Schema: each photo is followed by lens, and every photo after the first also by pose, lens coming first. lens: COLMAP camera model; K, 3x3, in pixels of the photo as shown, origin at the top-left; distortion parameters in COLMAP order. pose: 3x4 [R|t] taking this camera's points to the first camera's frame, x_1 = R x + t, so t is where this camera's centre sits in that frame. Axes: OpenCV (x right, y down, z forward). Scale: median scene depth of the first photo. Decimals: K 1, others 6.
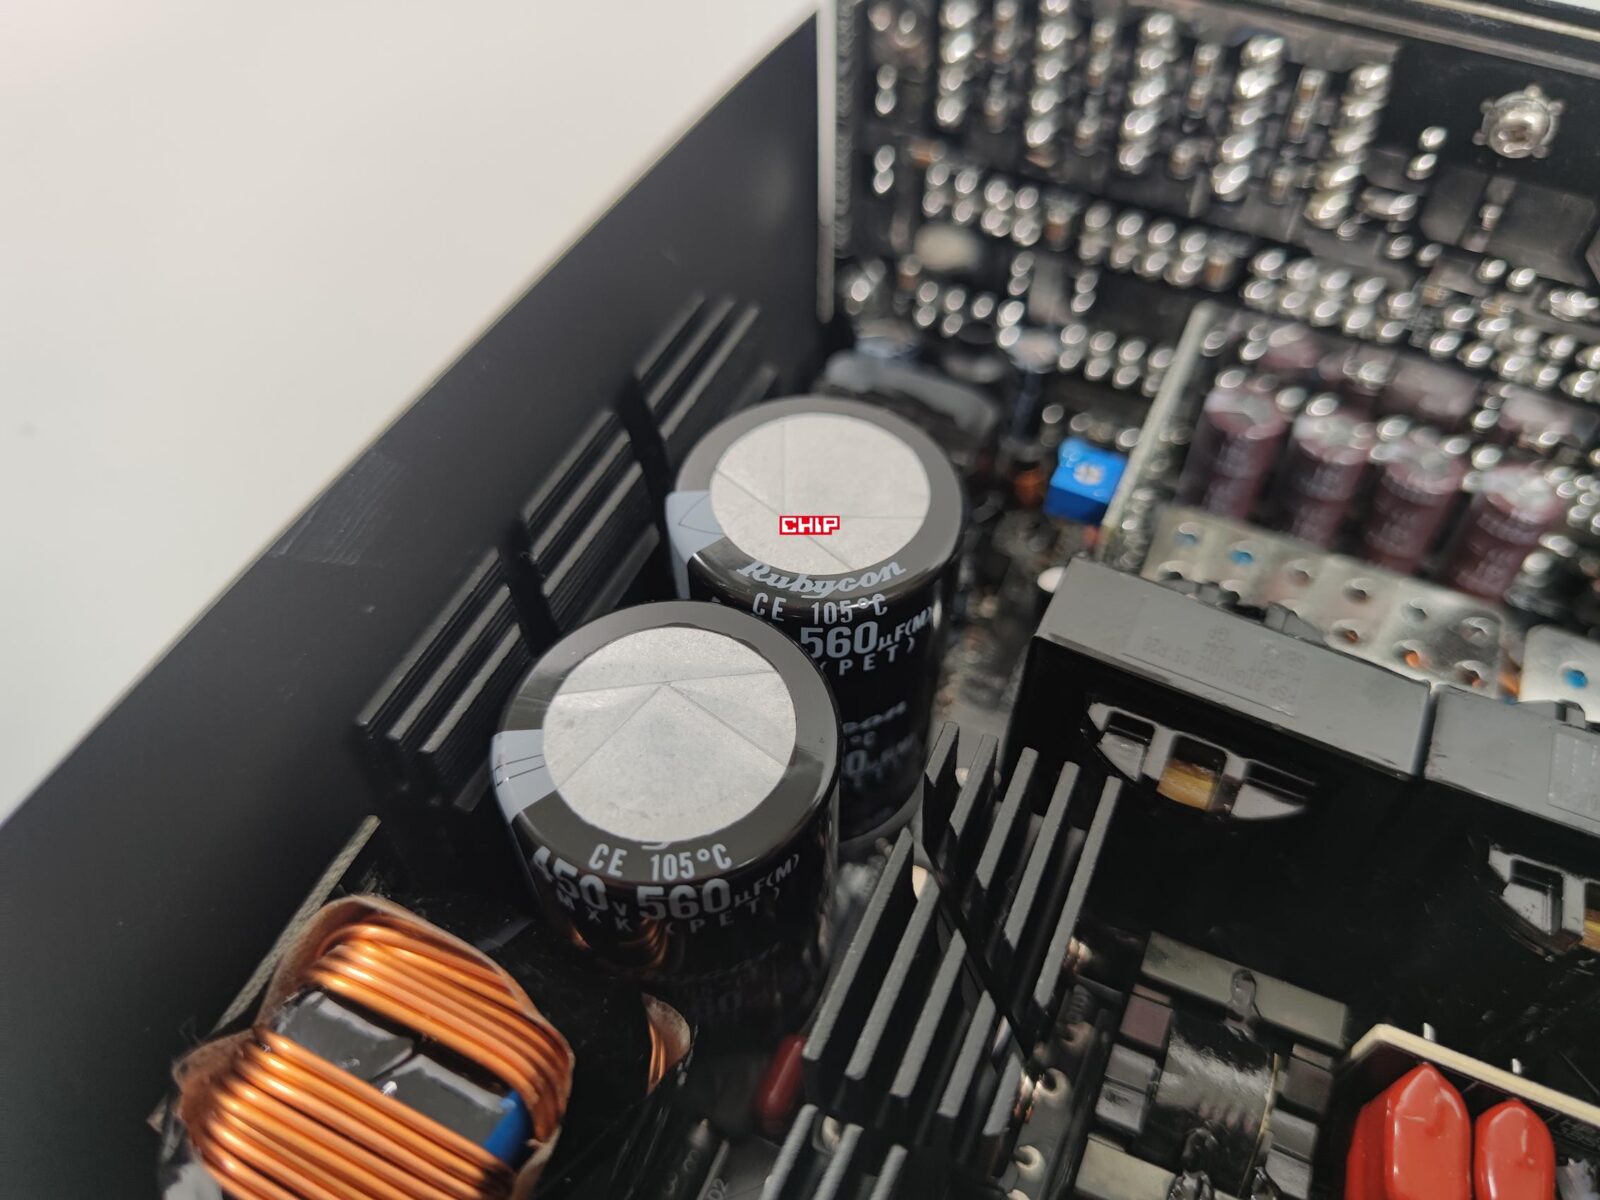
lens RADIAL K [[1273.8, 0, 804.9], [0, 1273.8, 628.6], [0, 0, 1]] dist [-0.080130, 0.020934]
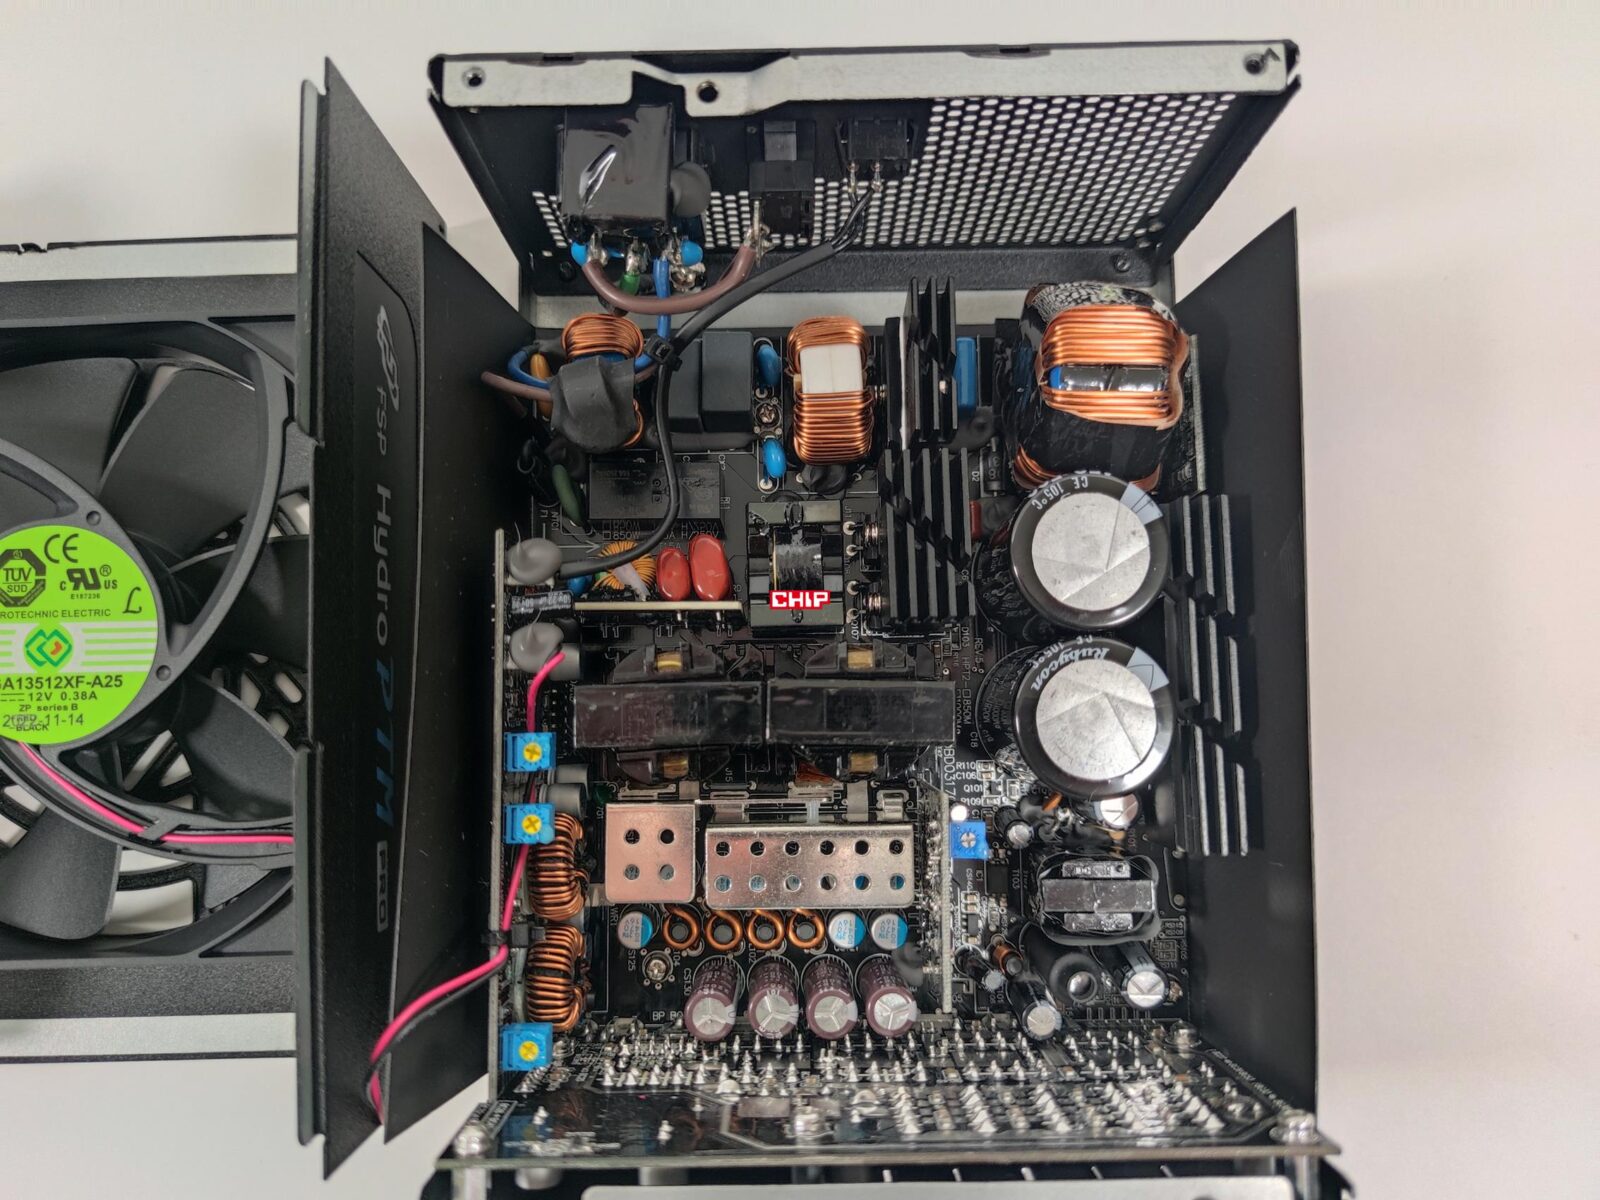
lens RADIAL K [[1163.2, 0, 800.0], [0, 1163.2, 600.0], [0, 0, 1]] dist [0.028656, -0.068979]
pose [[-0.902866, 0.428009, -0.040508, 0.410315], [-0.339141, -0.651144, 0.678966, -1.039829], [0.264227, 0.626754, 0.733051, -0.471455]]
